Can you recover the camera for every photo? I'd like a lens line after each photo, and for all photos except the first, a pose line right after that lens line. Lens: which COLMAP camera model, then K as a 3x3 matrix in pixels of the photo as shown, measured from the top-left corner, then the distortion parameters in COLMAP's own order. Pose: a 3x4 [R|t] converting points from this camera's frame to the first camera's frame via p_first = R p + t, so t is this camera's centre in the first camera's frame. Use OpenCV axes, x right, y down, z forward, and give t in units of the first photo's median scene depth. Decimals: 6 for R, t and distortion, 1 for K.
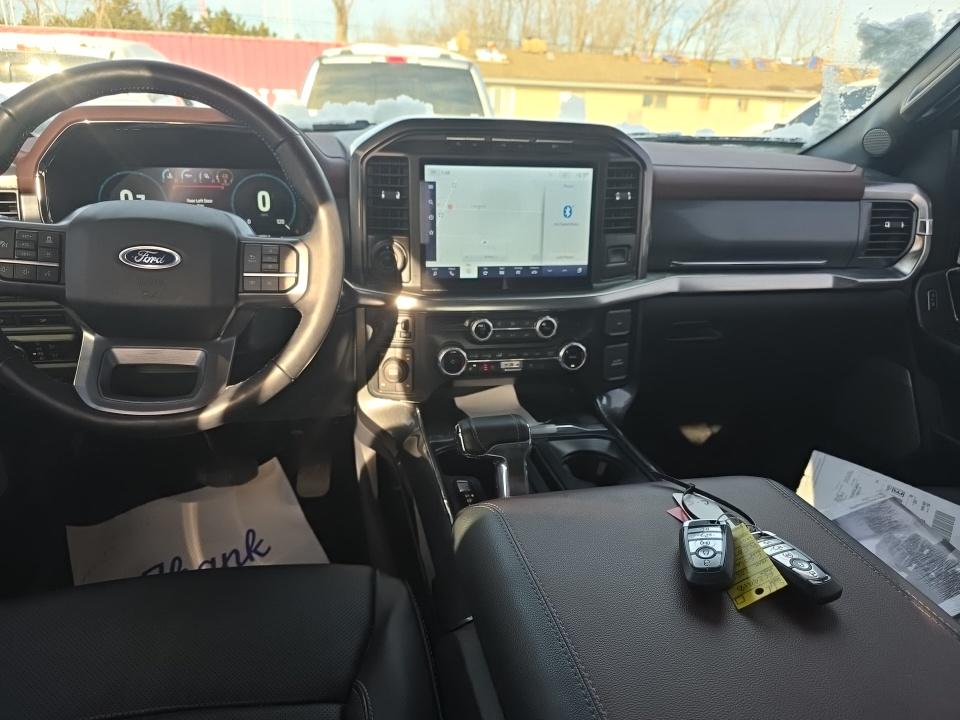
lens RADIAL K [[657.4, 0, 474.6], [0, 657.4, 360.0], [0, 0, 1]] dist [0.040629, -0.036371]
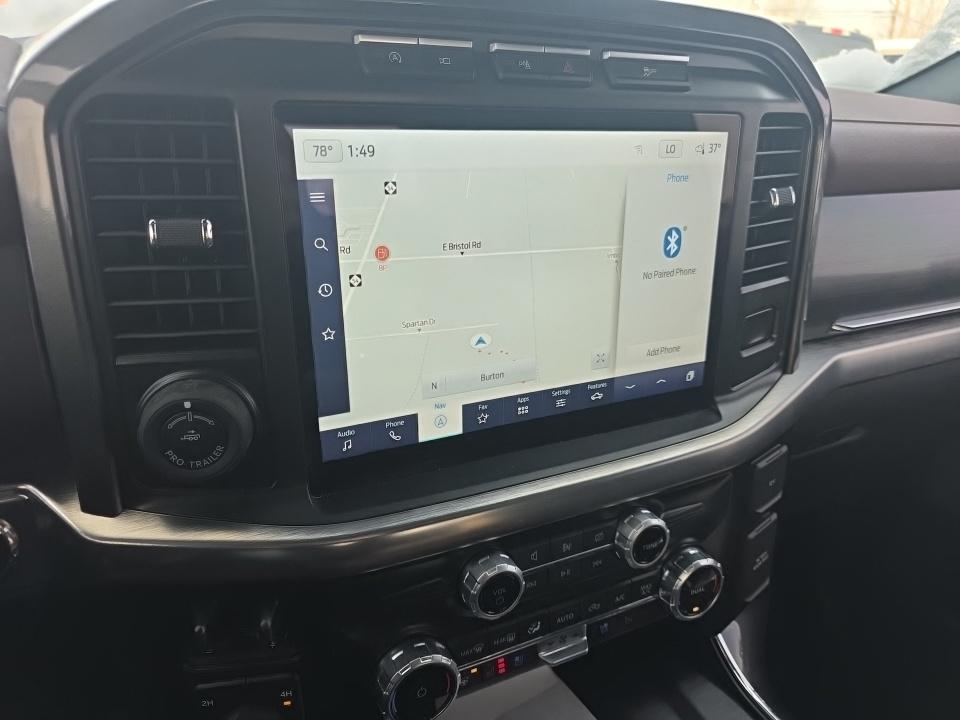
lens RADIAL K [[655.1, 0, 493.7], [0, 655.1, 365.5], [0, 0, 1]] dist [0.043033, -0.040403]
pose [[0.972985, -0.081897, 0.215852, -0.055790], [0.062914, 0.993638, 0.093406, -0.196242], [-0.222129, -0.077302, 0.971948, 0.636506]]
